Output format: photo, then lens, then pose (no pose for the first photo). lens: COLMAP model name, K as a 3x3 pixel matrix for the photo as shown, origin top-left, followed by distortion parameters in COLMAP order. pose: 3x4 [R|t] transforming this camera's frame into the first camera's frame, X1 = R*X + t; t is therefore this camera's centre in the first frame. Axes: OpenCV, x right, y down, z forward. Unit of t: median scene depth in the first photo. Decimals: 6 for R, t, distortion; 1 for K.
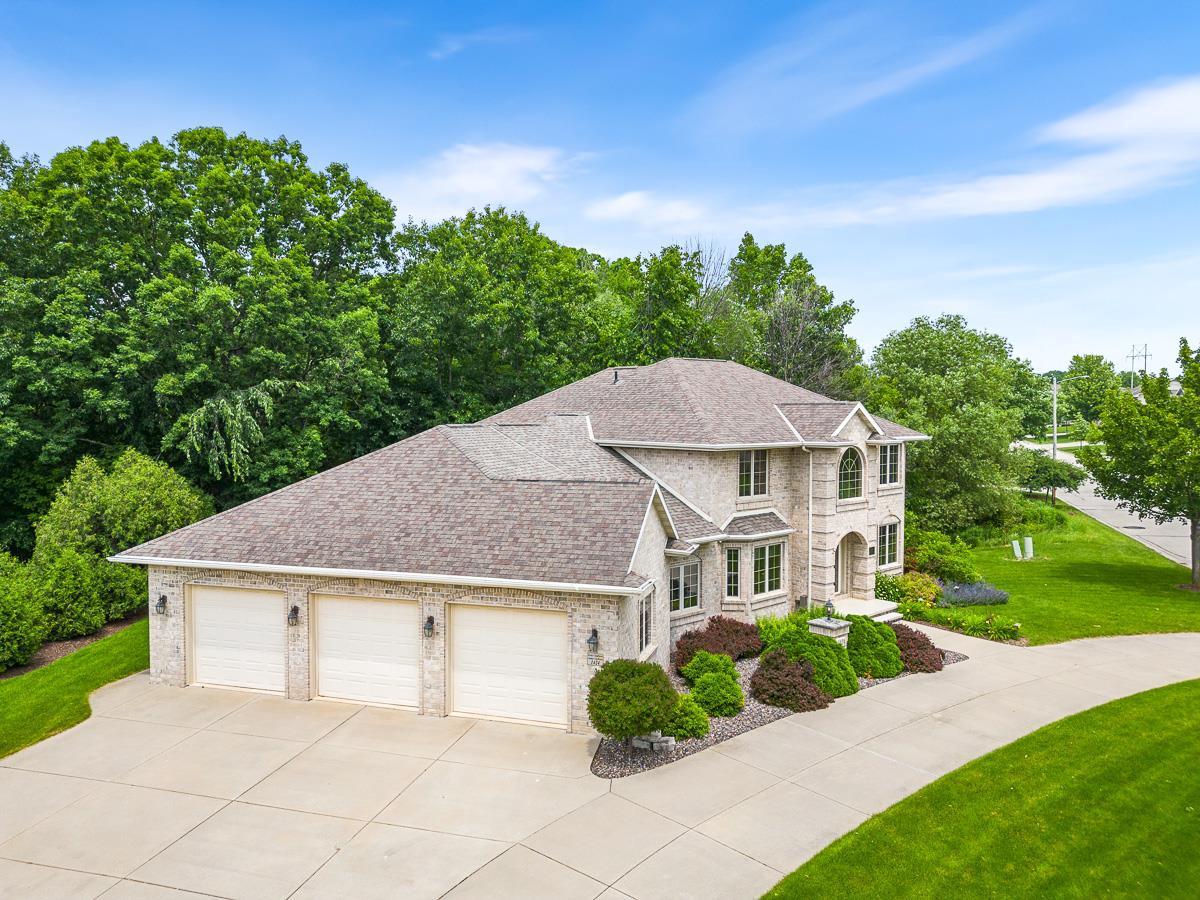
lens RADIAL K [[865.5, 0, 600.8], [0, 865.5, 442.9], [0, 0, 1]] dist [0.045128, -0.025716]
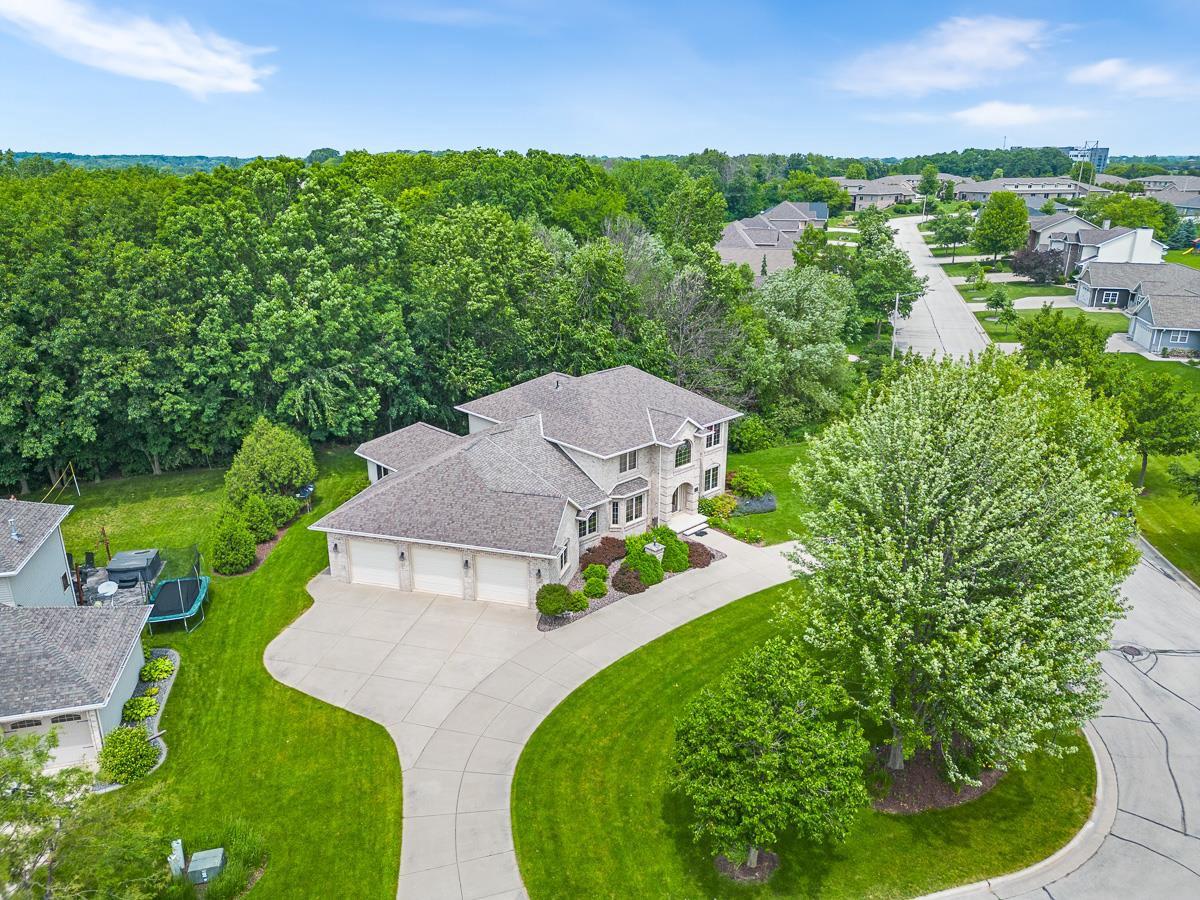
lens RADIAL K [[865.5, 0, 617.7], [0, 865.5, 423.7], [0, 0, 1]] dist [0.045128, -0.025716]
pose [[0.999049, -0.005648, 0.043236, 0.075096], [-0.005439, 0.967683, 0.252109, -0.531608], [-0.043263, -0.252105, 0.966732, -0.821771]]
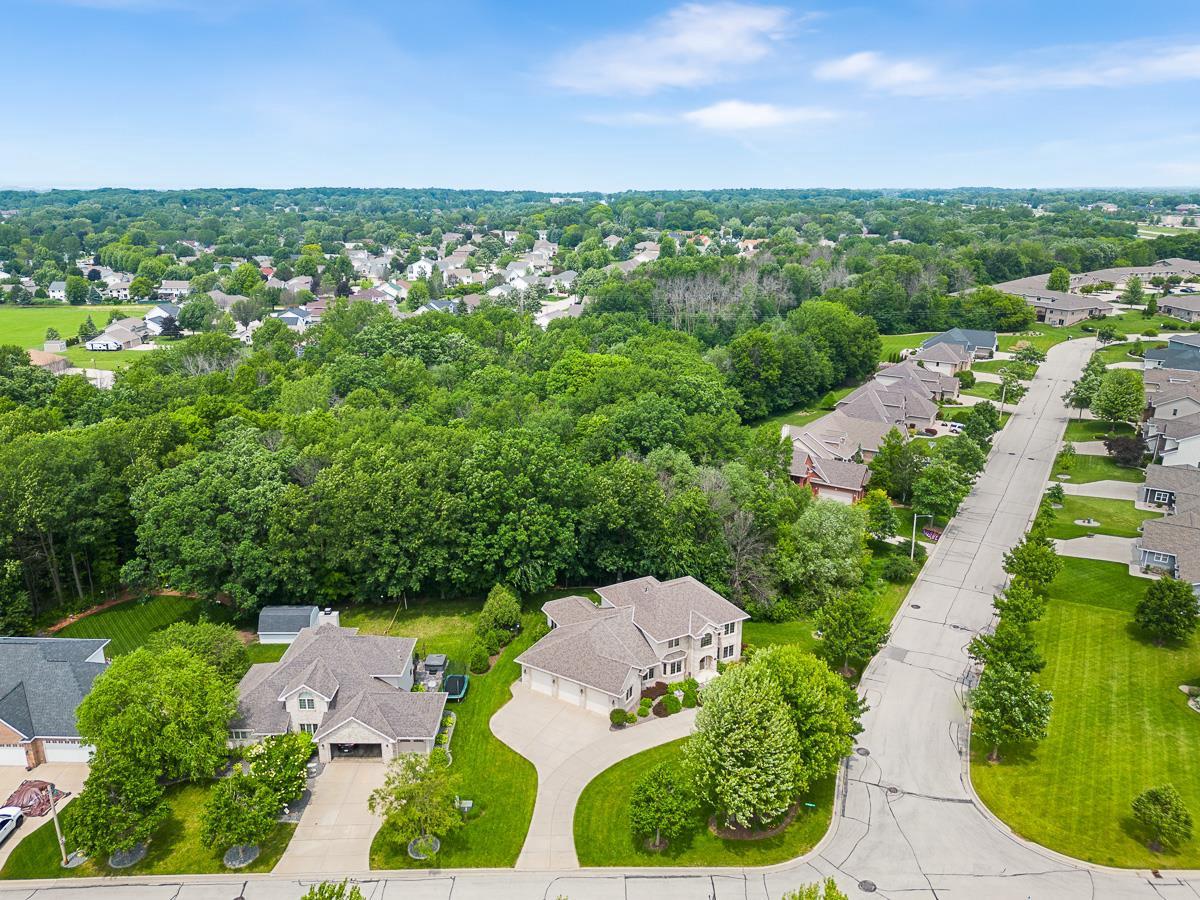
lens RADIAL K [[865.5, 0, 604.5], [0, 865.5, 443.0], [0, 0, 1]] dist [0.045128, -0.025716]
pose [[0.973332, 0.071479, -0.217981, 0.638680], [-0.016993, 0.970072, 0.242223, -1.674632], [0.228772, -0.232059, 0.945416, -2.328337]]
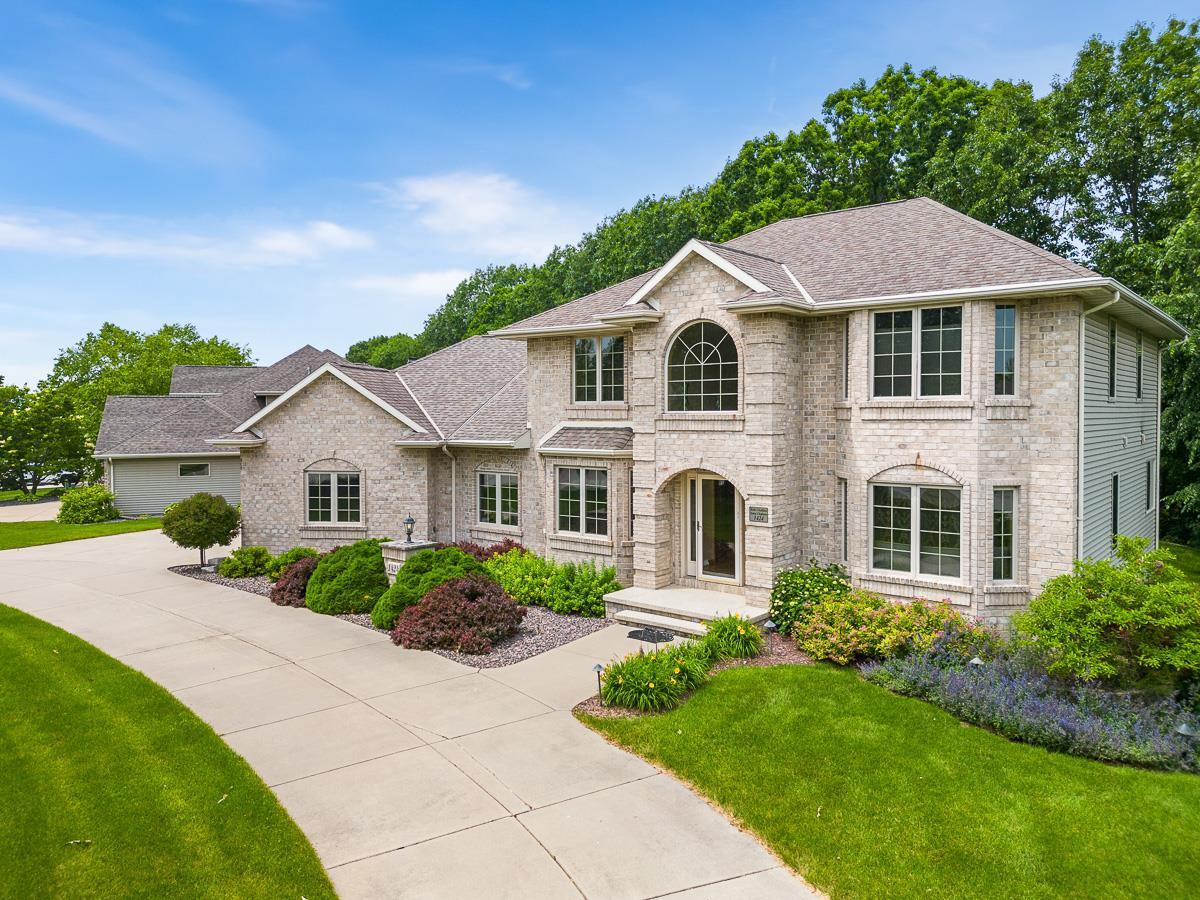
lens RADIAL K [[865.5, 0, 603.1], [0, 865.5, 448.9], [0, 0, 1]] dist [0.045128, -0.025716]
pose [[0.133518, 0.038976, -0.990280, 0.925529], [-0.036166, 0.998752, 0.034433, 0.078389], [0.990386, 0.031217, 0.134761, 0.938959]]
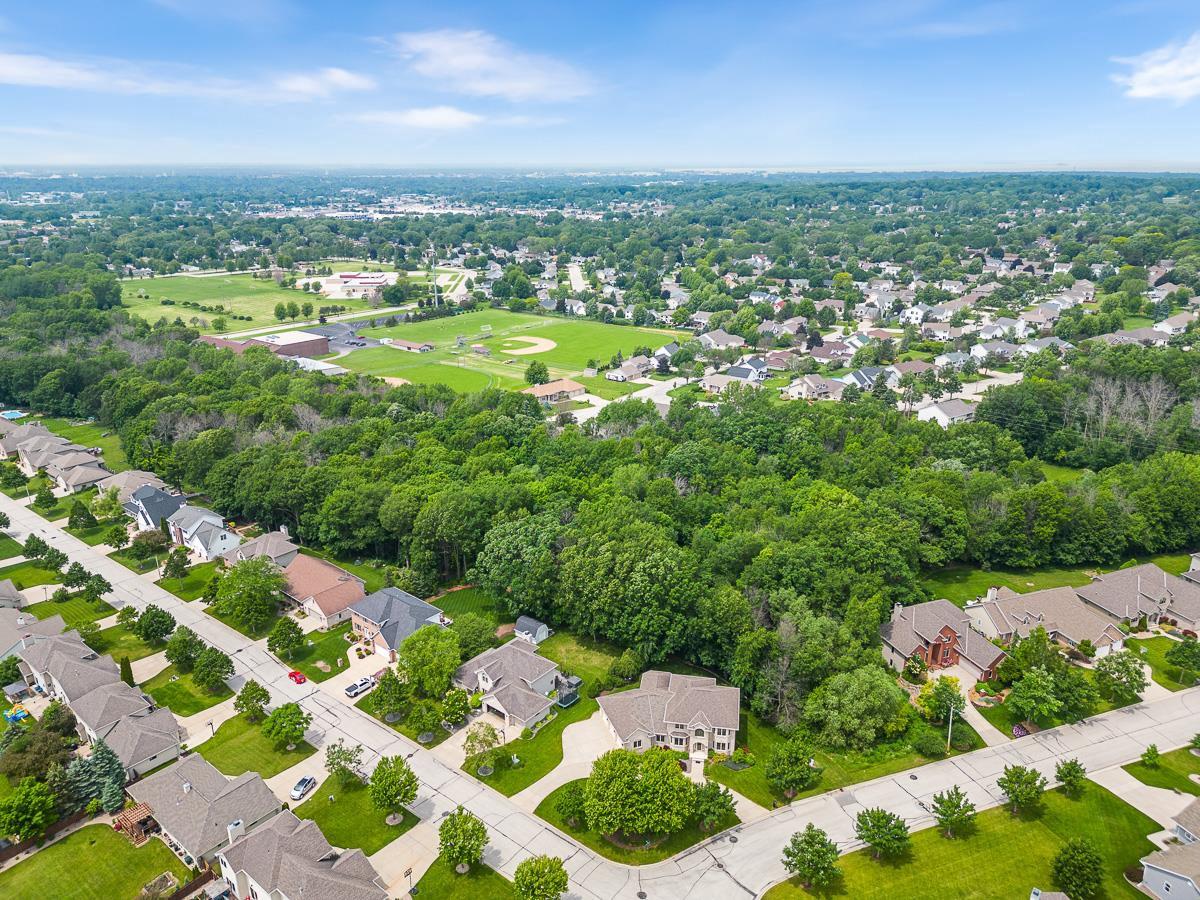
lens RADIAL K [[865.5, 0, 598.8], [0, 865.5, 448.4], [0, 0, 1]] dist [0.045128, -0.025716]
pose [[0.609007, 0.252122, -0.752027, 3.718370], [-0.033318, 0.955430, 0.293333, -3.375169], [0.792464, -0.153586, 0.590264, -2.495731]]
